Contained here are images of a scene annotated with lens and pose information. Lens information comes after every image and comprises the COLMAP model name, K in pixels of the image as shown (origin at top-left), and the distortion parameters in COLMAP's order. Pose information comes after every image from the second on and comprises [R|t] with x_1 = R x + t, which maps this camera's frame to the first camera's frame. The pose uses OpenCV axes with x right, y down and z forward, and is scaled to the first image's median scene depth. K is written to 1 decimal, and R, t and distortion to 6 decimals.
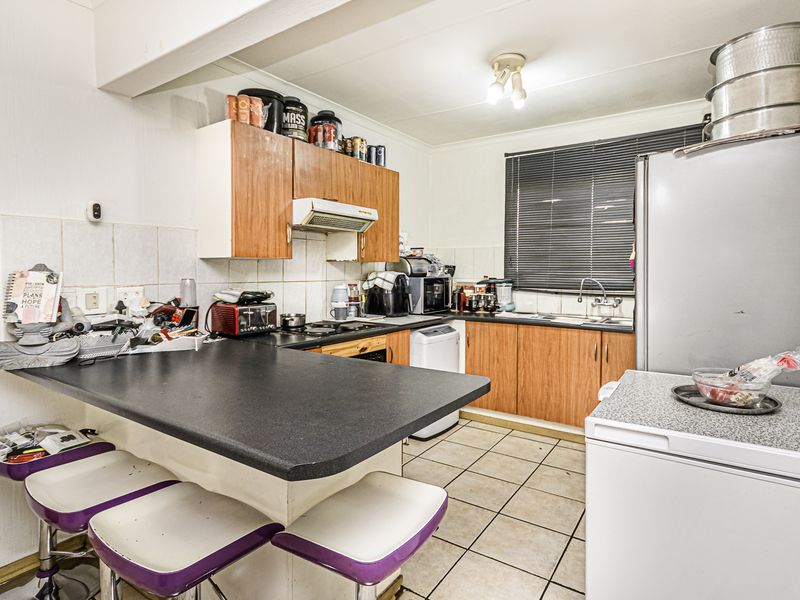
lens RADIAL K [[435.6, 0, 401.2], [0, 435.6, 276.5], [0, 0, 1]] dist [0.000342, 0.000402]
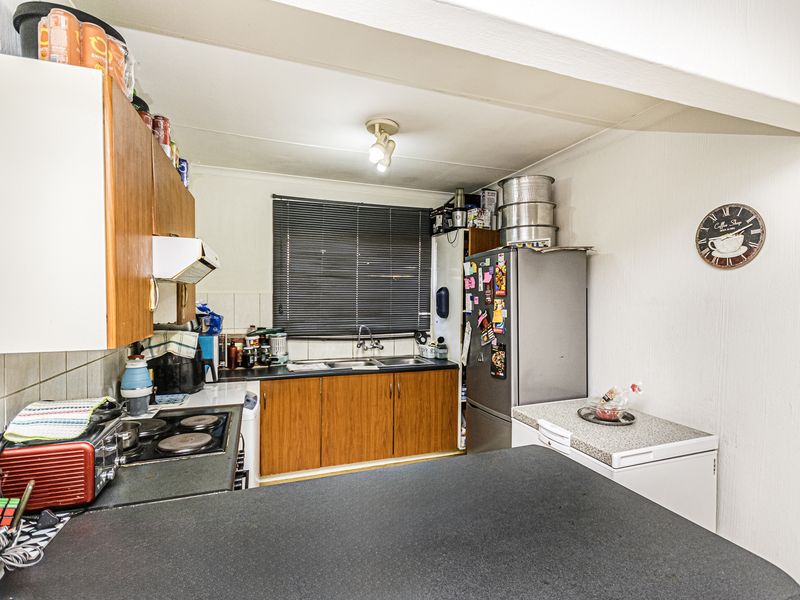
lens RADIAL K [[406.6, 0, 399.8], [0, 406.6, 304.1], [0, 0, 1]] dist [0.000206, 0.000277]
pose [[0.564818, -0.019554, 0.824984, -0.368822], [0.005026, 0.999782, 0.020256, -0.069160], [-0.825200, -0.007294, 0.564793, 0.309418]]
